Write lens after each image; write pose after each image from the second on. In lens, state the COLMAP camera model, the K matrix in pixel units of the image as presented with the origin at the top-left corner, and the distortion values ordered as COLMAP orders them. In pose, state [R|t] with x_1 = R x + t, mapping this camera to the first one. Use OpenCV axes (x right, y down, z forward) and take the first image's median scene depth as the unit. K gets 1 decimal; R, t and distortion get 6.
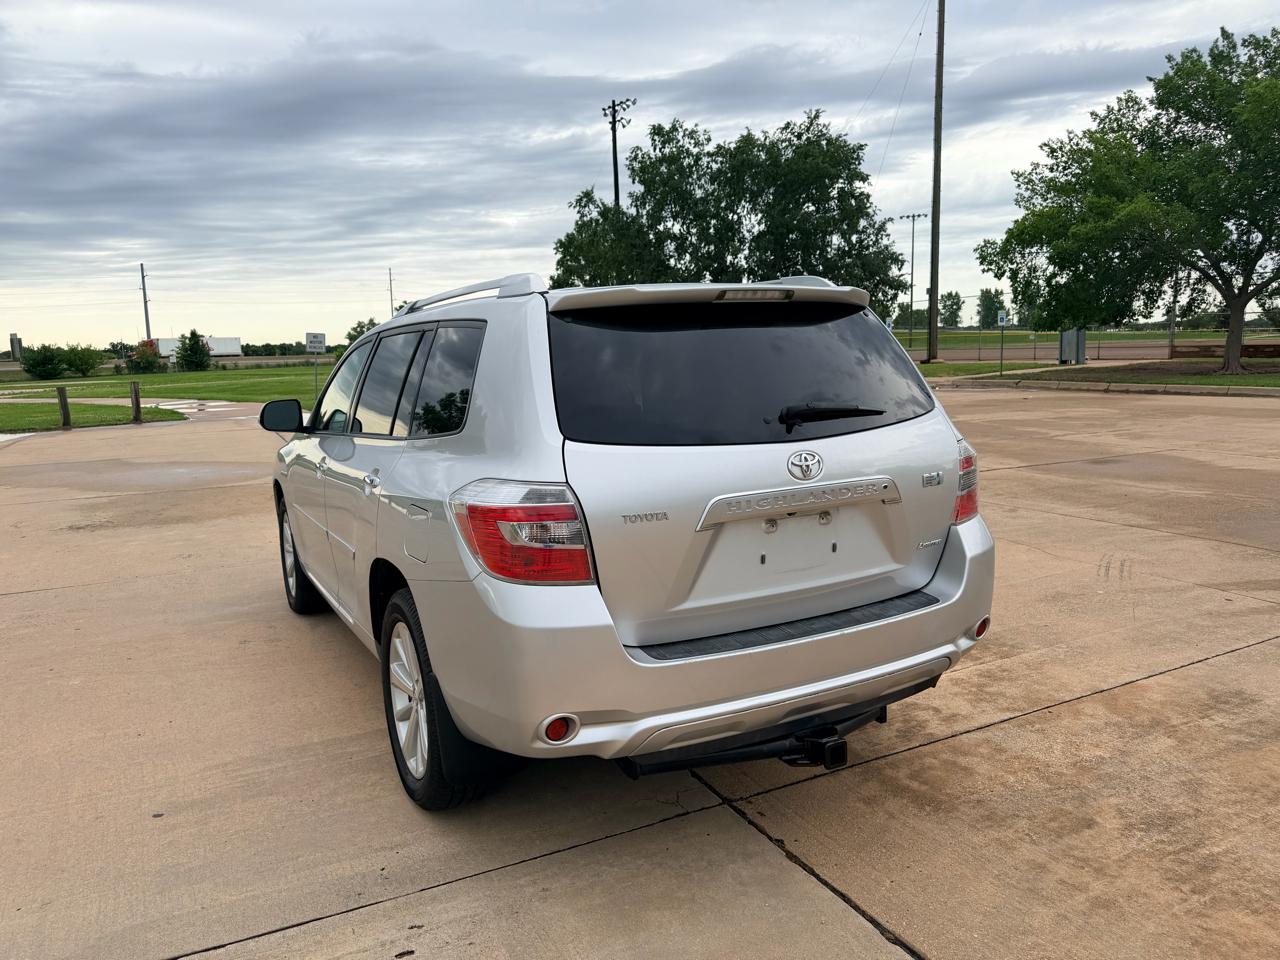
lens RADIAL K [[903.4, 0, 643.1], [0, 903.4, 480.9], [0, 0, 1]] dist [0.022319, -0.025555]
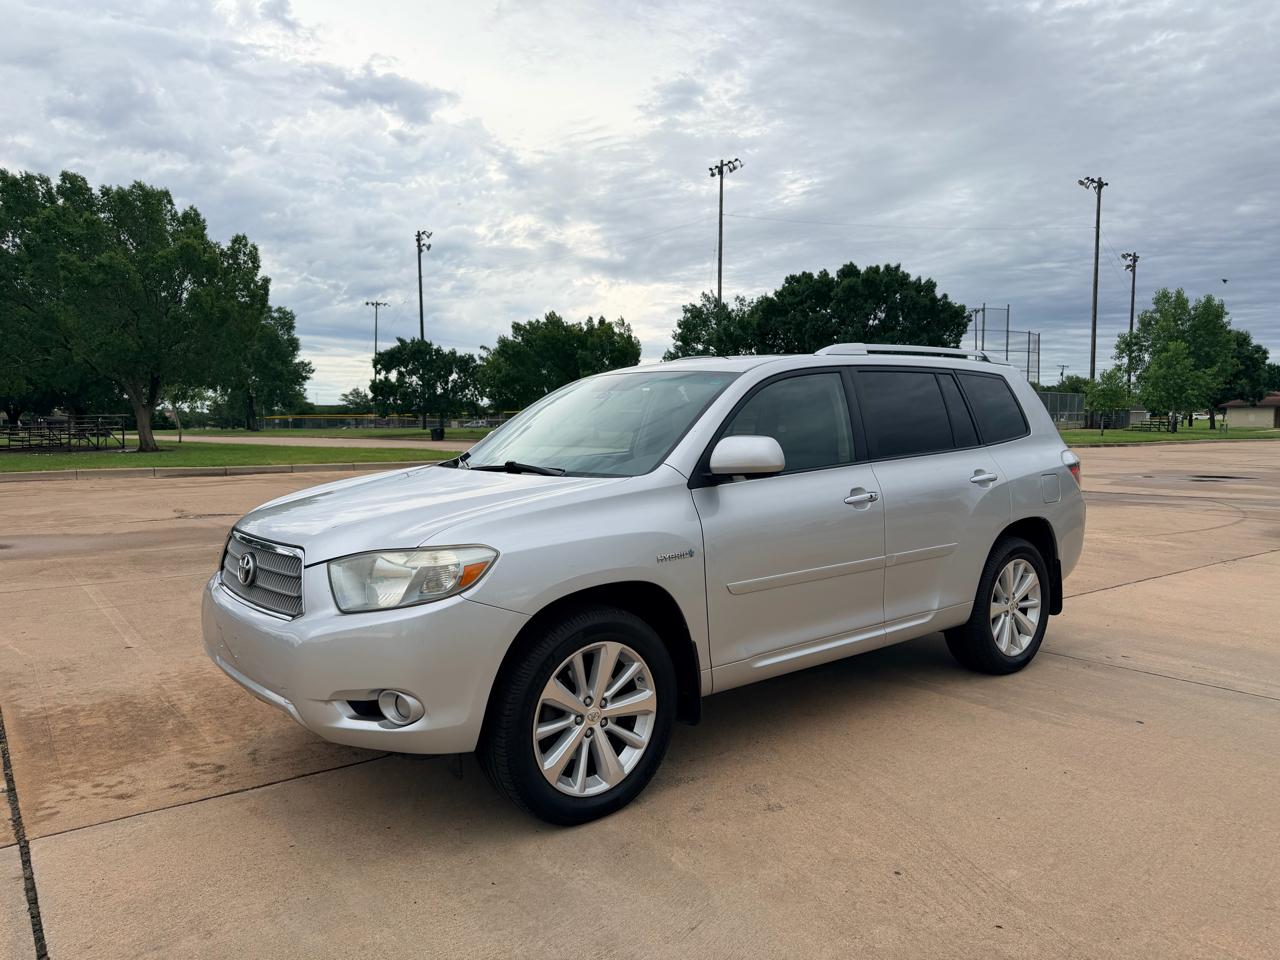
lens RADIAL K [[889.9, 0, 643.0], [0, 889.9, 494.1], [0, 0, 1]] dist [0.089864, -0.119614]
pose [[-0.183777, -0.050562, 0.981667, -0.172898], [0.145920, 0.986208, 0.078113, -0.017881], [-0.972077, 0.157600, -0.173864, 0.193211]]
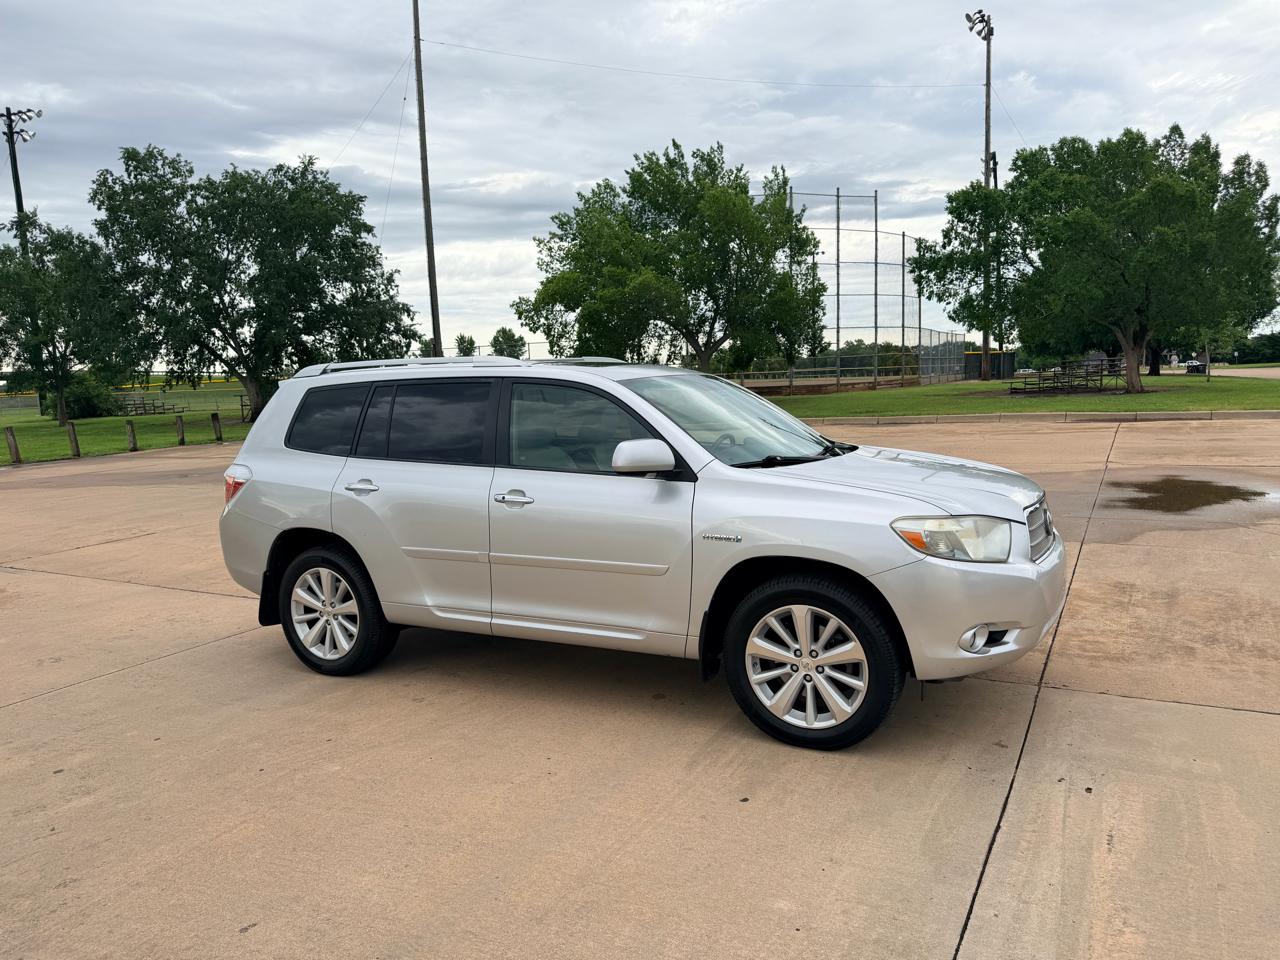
lens RADIAL K [[895.5, 0, 651.7], [0, 895.5, 482.1], [0, 0, 1]] dist [0.055840, -0.074686]
pose [[0.818263, -0.071736, 0.570351, -0.125270], [0.100713, 0.994727, -0.019378, -0.000720], [-0.565953, 0.073298, 0.821173, 0.013540]]
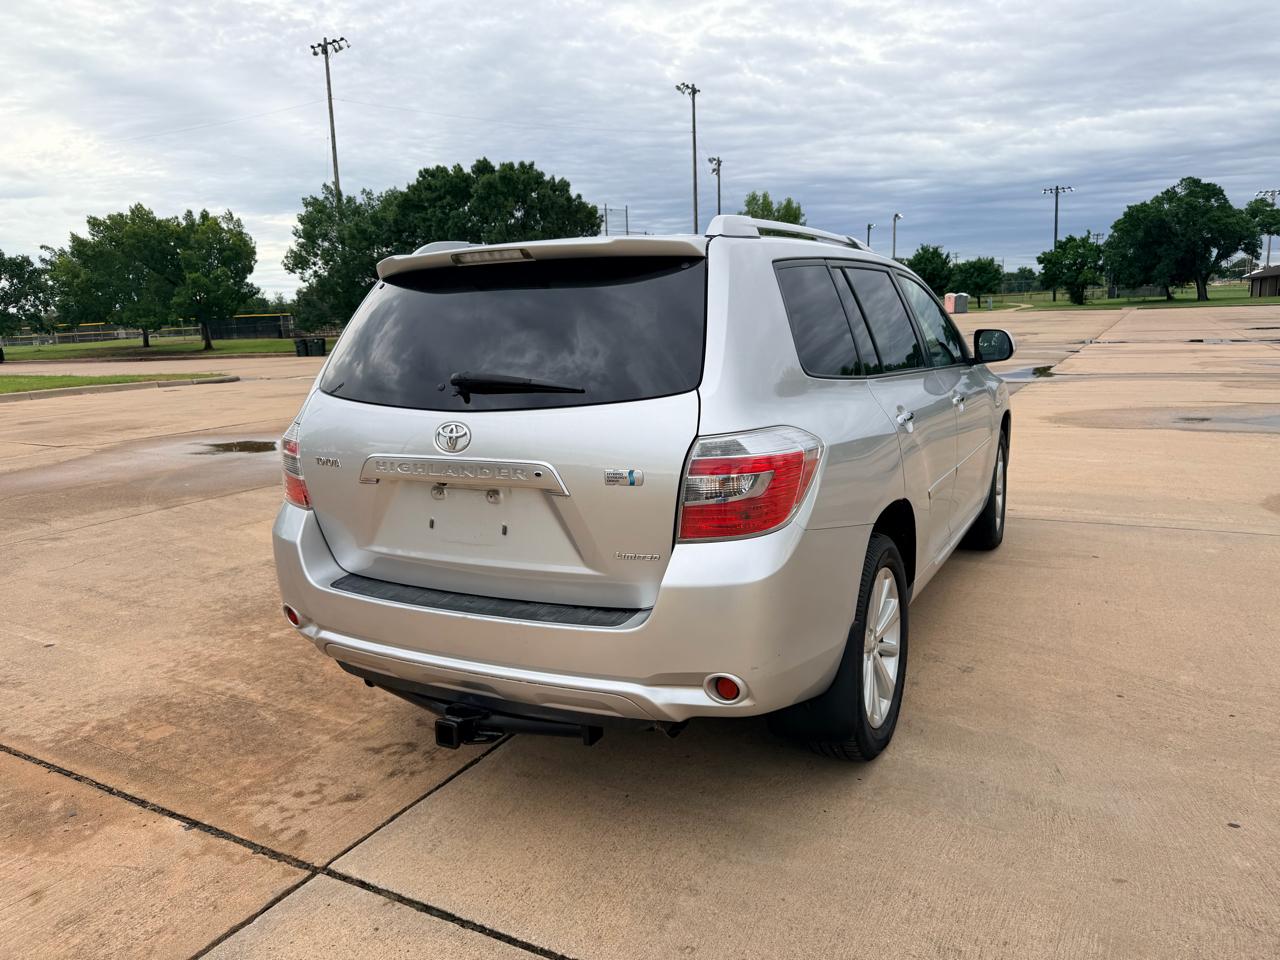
lens RADIAL K [[904.7, 0, 629.0], [0, 904.7, 483.4], [0, 0, 1]] dist [0.006720, -0.003787]
pose [[-0.556217, -0.102719, 0.824664, -0.145719], [0.171688, 0.956720, 0.234967, -0.031338], [-0.813109, 0.272278, -0.514509, 0.258823]]
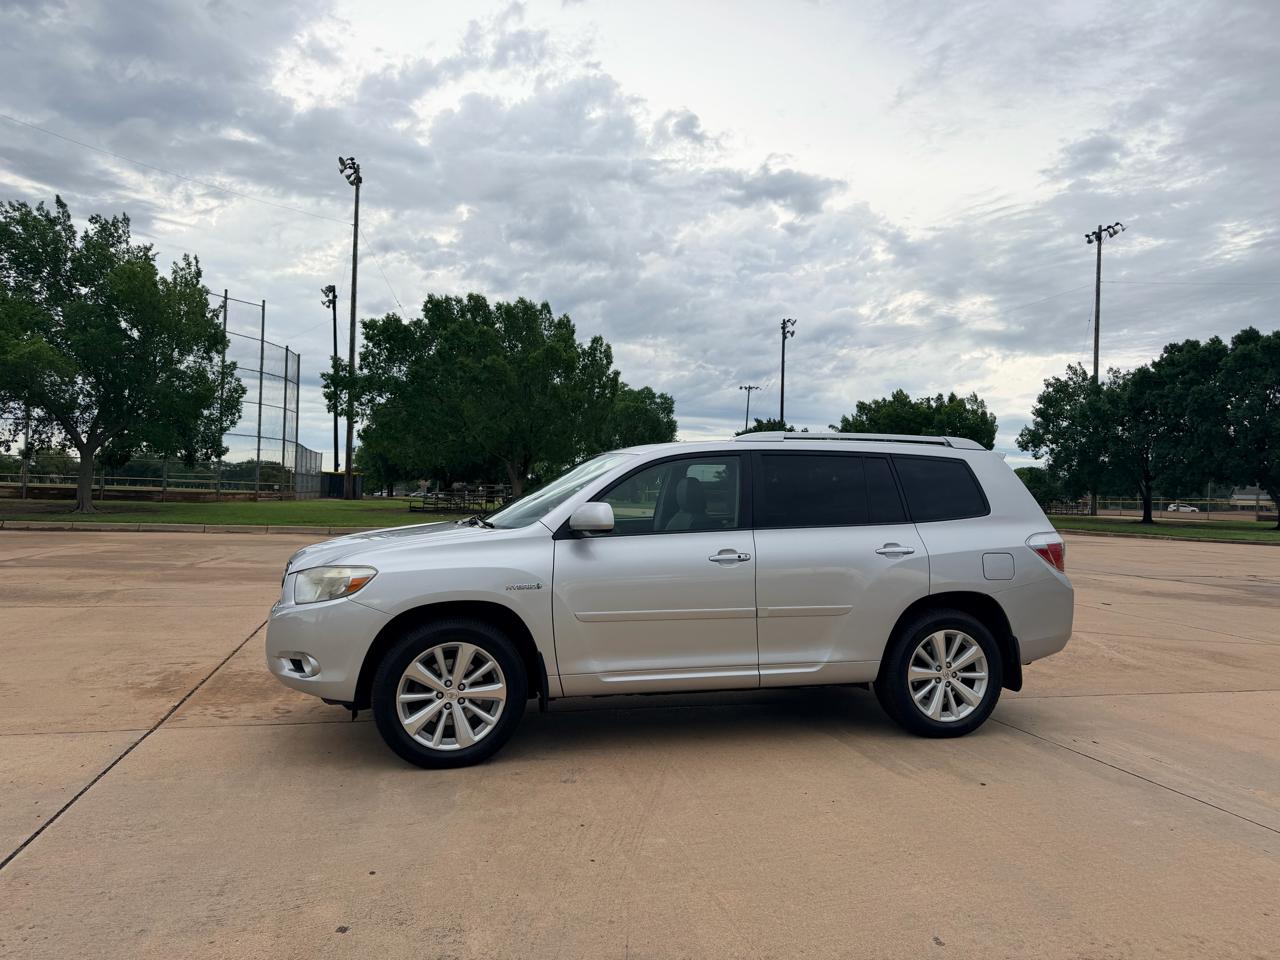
lens RADIAL K [[888.6, 0, 640.9], [0, 888.6, 488.8], [0, 0, 1]] dist [0.081574, -0.112706]
pose [[0.225057, 0.040598, 0.973499, -0.209491], [0.107362, 0.992014, -0.066191, -0.005750], [-0.968412, 0.119413, 0.218901, 0.117978]]
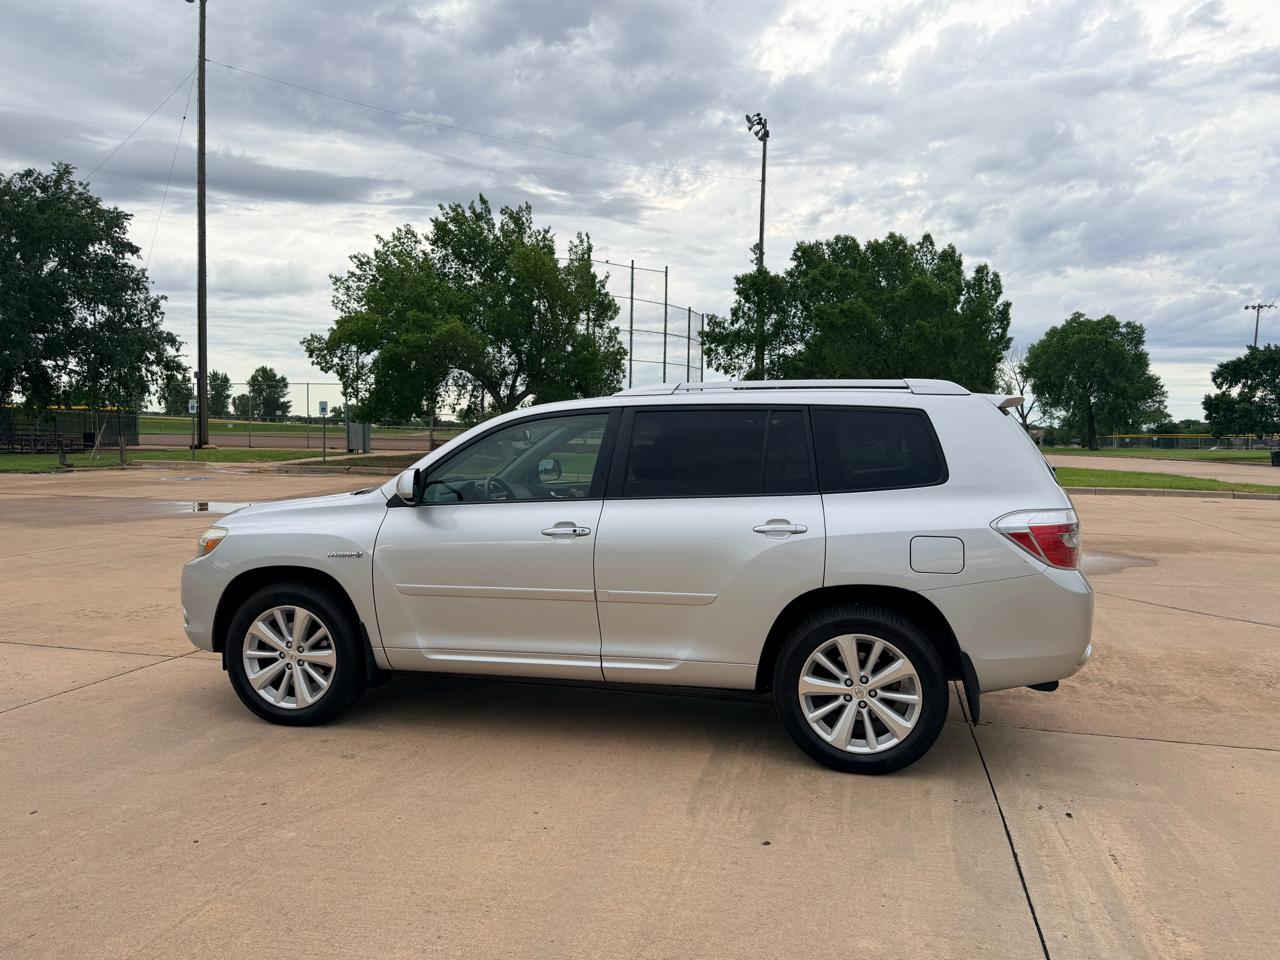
lens RADIAL K [[892.2, 0, 644.2], [0, 892.2, 477.3], [0, 0, 1]] dist [0.064393, -0.090266]
pose [[0.655327, 0.000414, 0.755345, -0.147155], [0.076220, 0.994859, -0.066672, -0.000473], [-0.751490, 0.101264, 0.651927, 0.037321]]
